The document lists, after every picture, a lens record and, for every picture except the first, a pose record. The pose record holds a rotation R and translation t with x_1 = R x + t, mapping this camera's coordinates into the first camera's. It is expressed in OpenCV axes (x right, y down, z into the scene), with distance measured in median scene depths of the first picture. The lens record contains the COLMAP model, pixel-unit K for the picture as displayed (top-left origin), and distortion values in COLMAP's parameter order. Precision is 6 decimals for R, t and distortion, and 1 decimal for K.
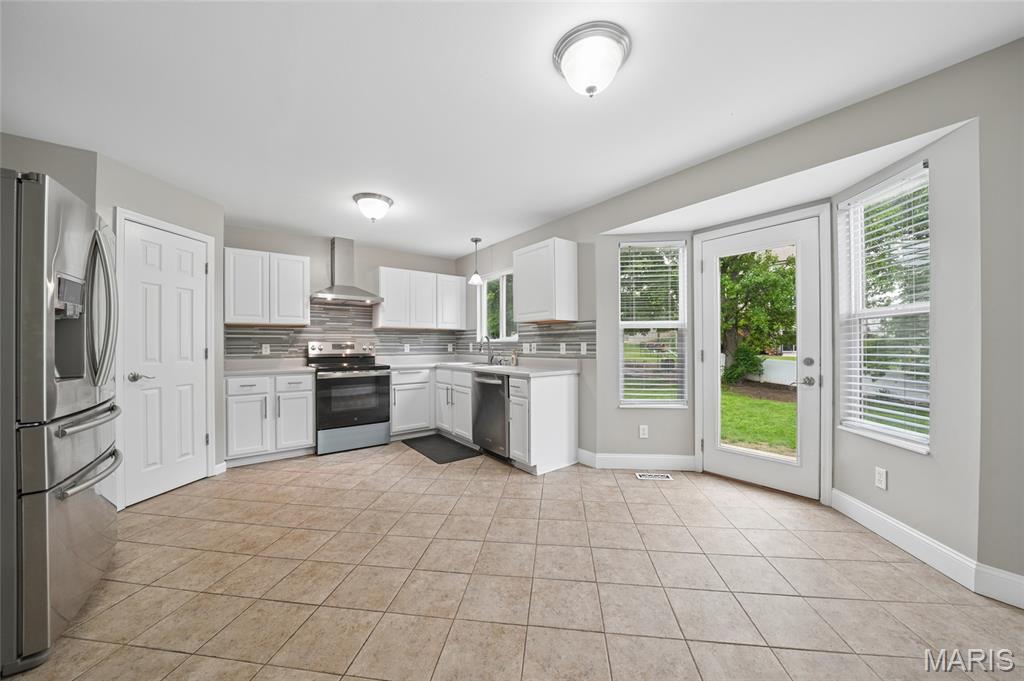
lens RADIAL K [[364.7, 0, 512.0], [0, 364.7, 340.5], [0, 0, 1]] dist [-0.001485, -0.000181]
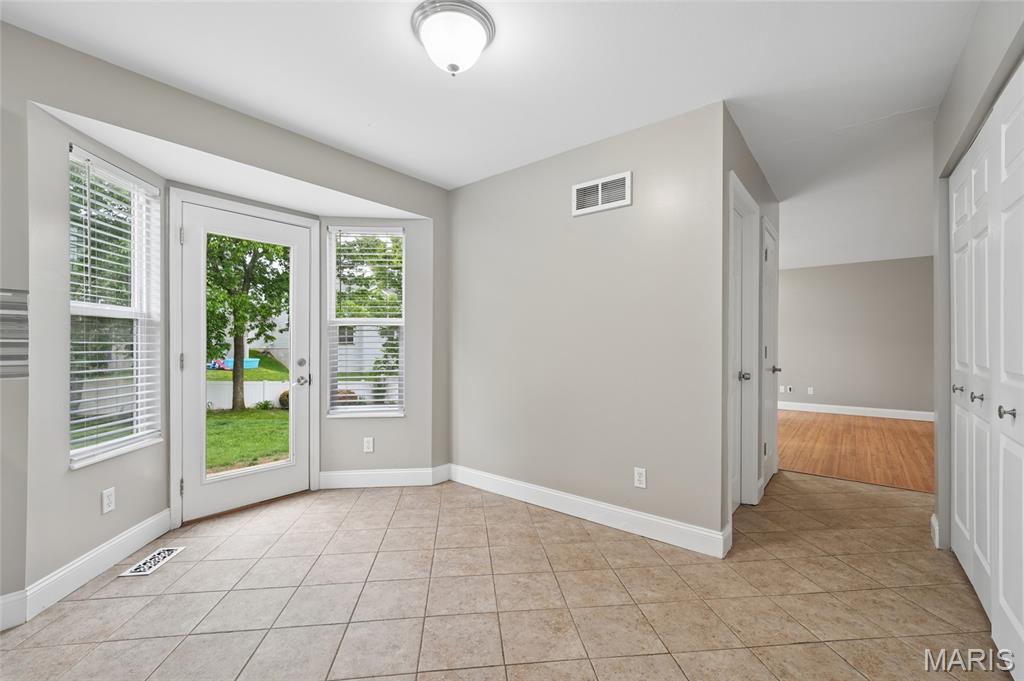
lens RADIAL K [[439.2, 0, 512.0], [0, 439.2, 340.5], [0, 0, 1]] dist [0.001260, 0.000419]
pose [[-0.241126, 0.017702, 0.970332, -0.567968], [-0.006221, 0.999785, -0.019785, 0.016717], [-0.970474, -0.010808, -0.240964, 0.711116]]
